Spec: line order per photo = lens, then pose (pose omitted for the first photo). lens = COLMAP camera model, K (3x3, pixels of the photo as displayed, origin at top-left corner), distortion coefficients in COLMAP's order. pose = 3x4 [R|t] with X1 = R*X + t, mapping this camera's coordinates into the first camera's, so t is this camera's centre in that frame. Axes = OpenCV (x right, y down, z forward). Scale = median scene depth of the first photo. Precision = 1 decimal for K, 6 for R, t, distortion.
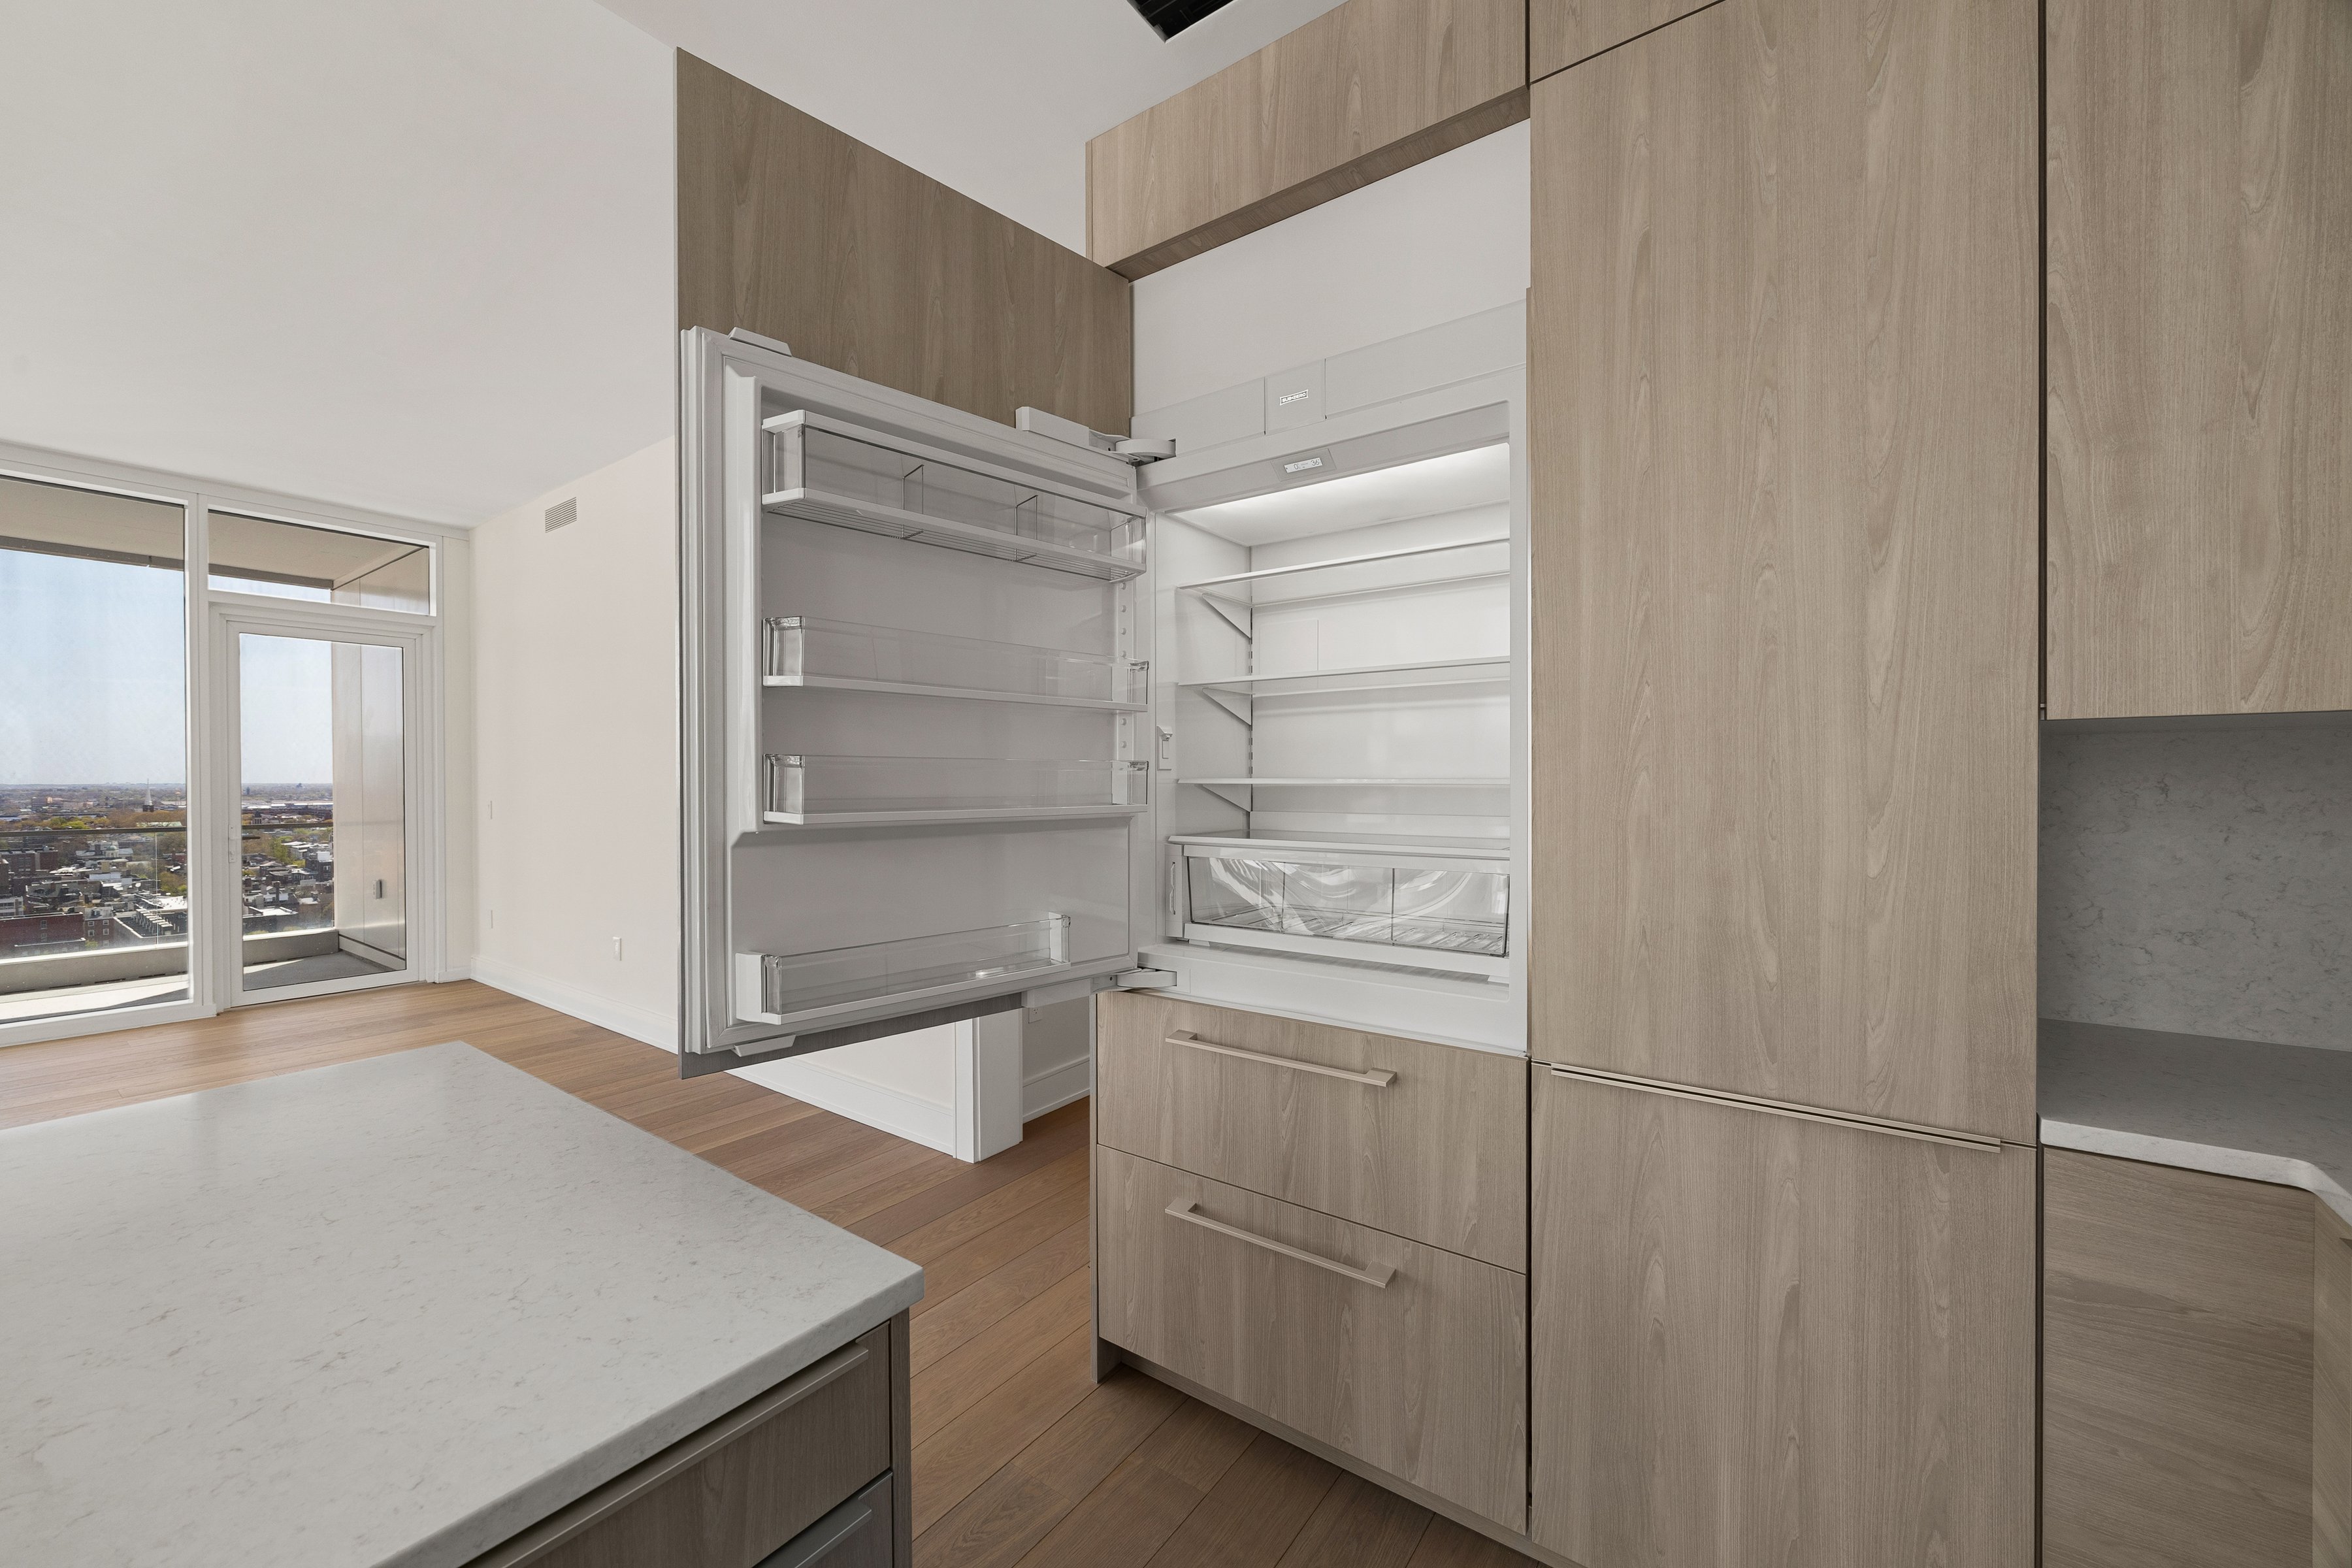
lens RADIAL K [[907.5, 0, 1173.9], [0, 907.5, 789.0], [0, 0, 1]] dist [-0.000820, -0.000445]
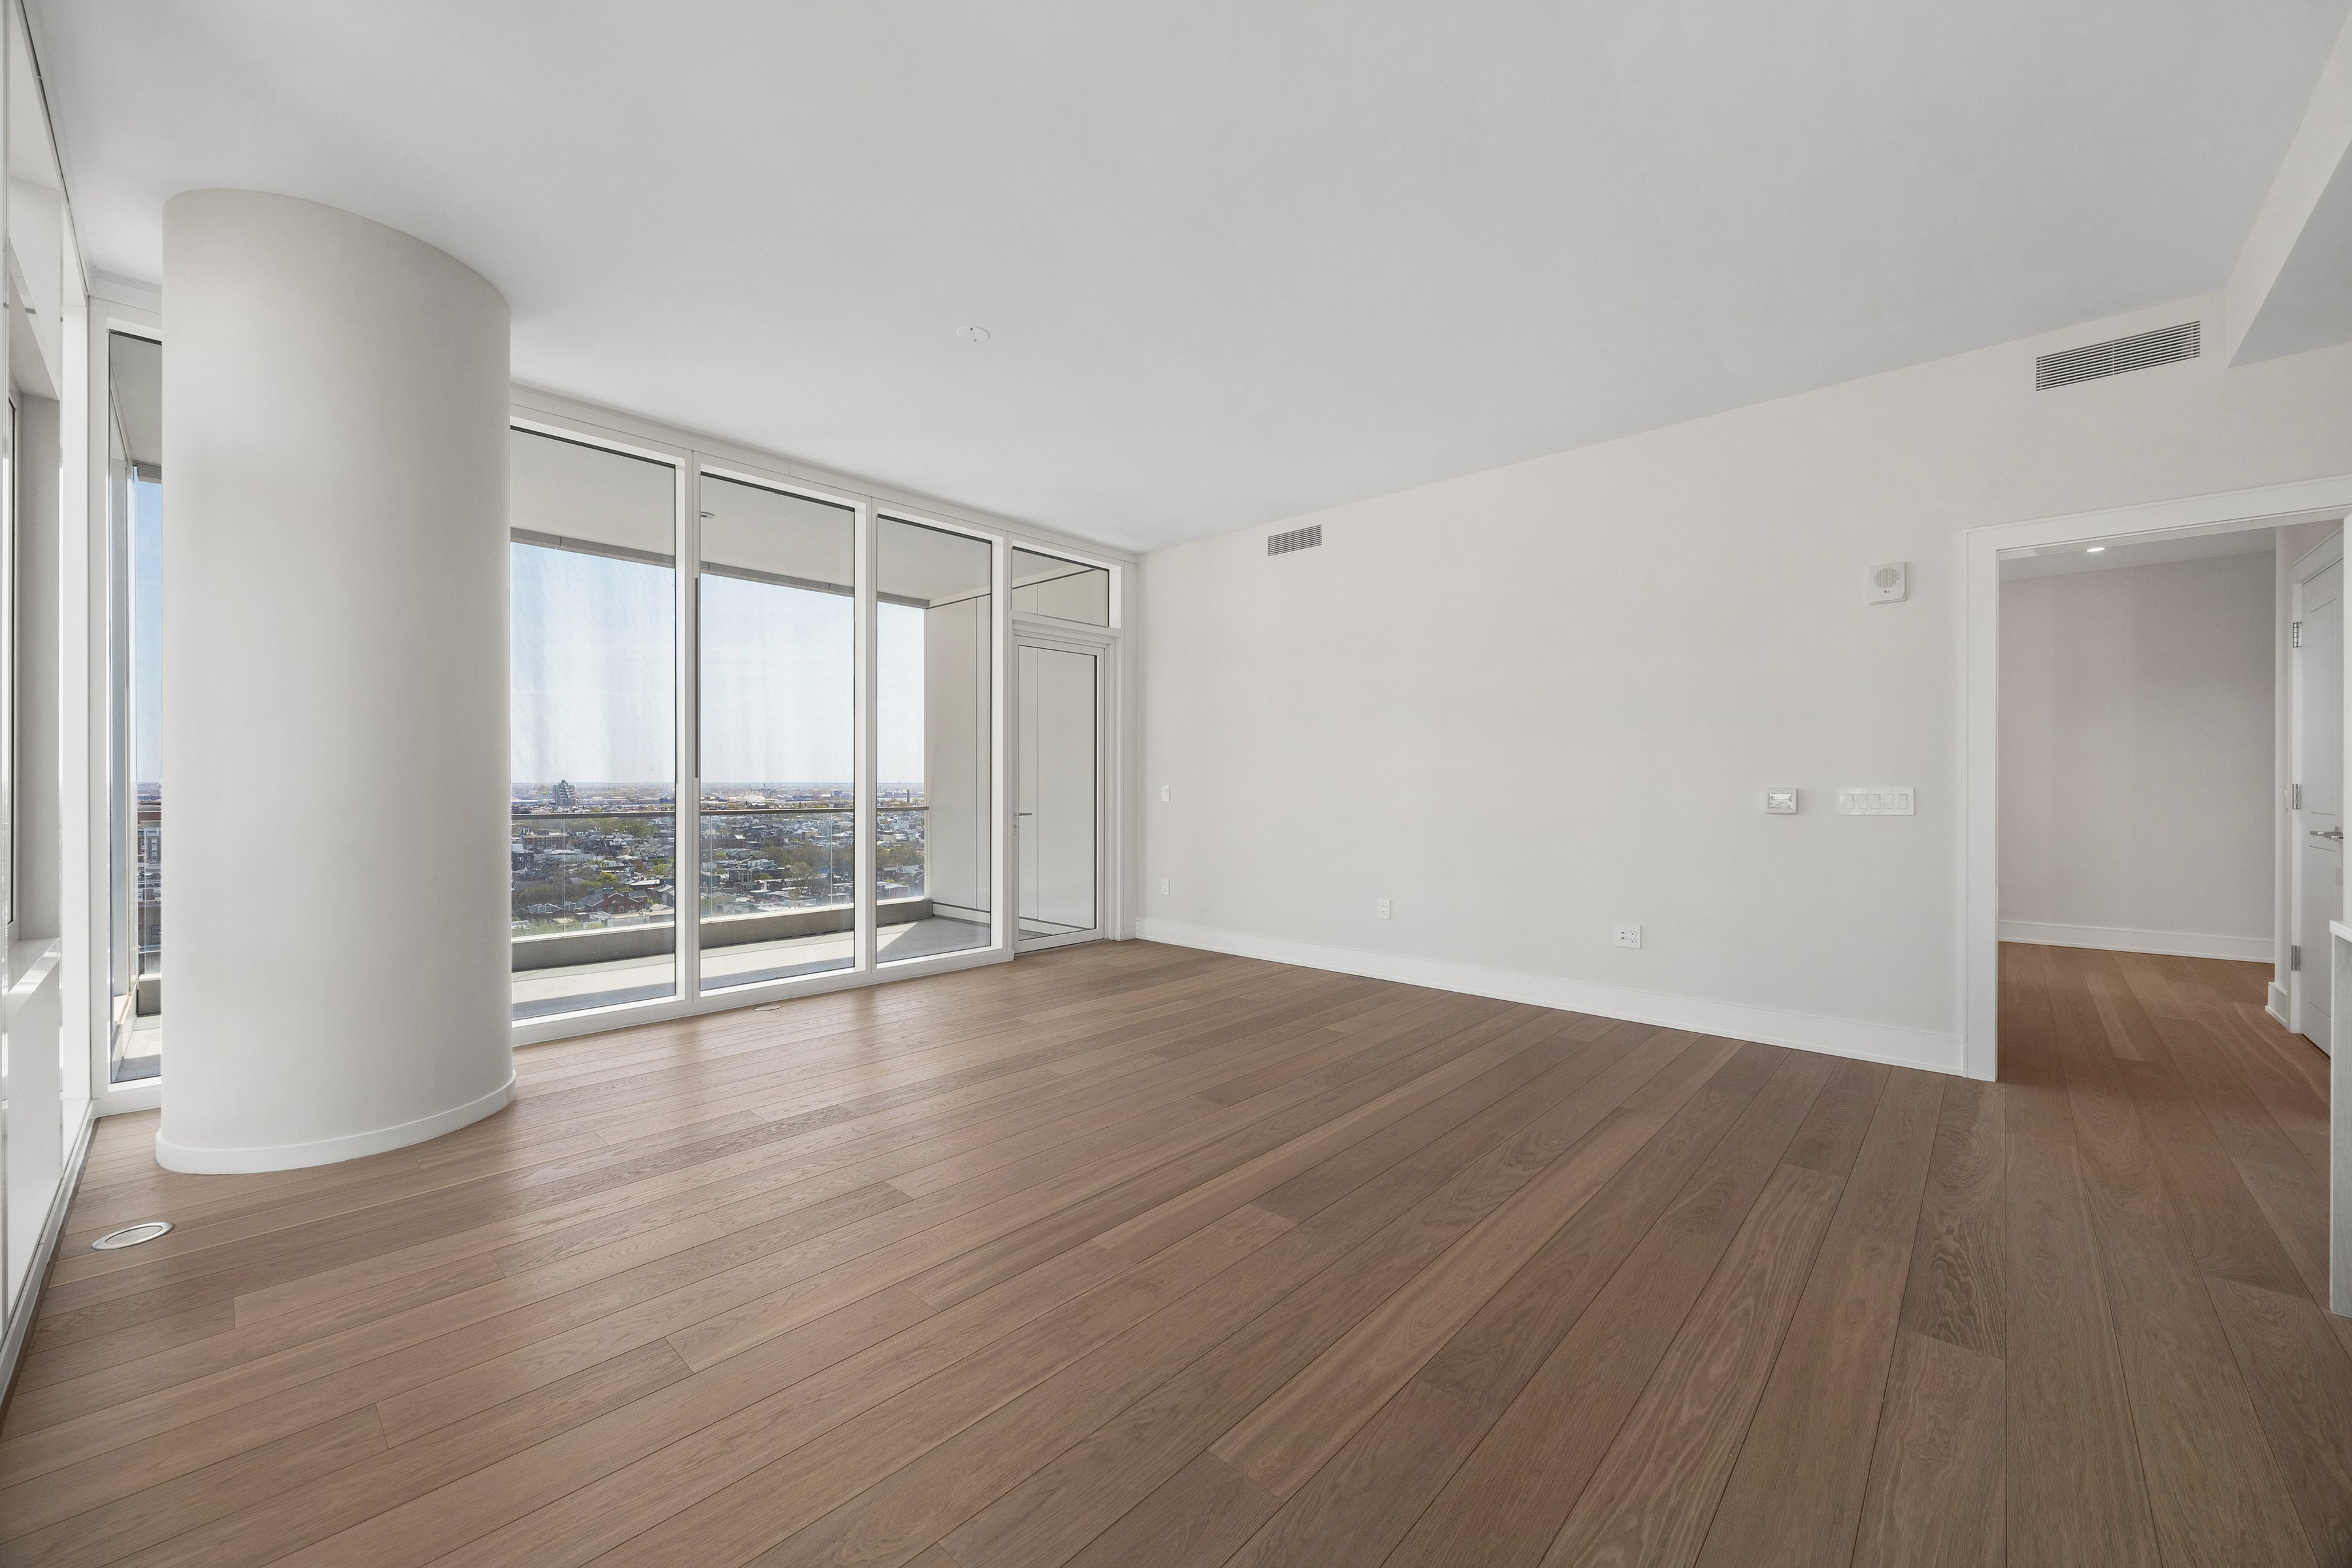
lens RADIAL K [[880.3, 0, 1184.6], [0, 880.3, 783.4], [0, 0, 1]] dist [-0.001452, -0.000086]
pose [[0.994751, 0.004711, -0.102214, -3.005374], [-0.005757, 0.999934, -0.009949, 0.107870], [0.102160, 0.010486, 0.994713, -0.639998]]
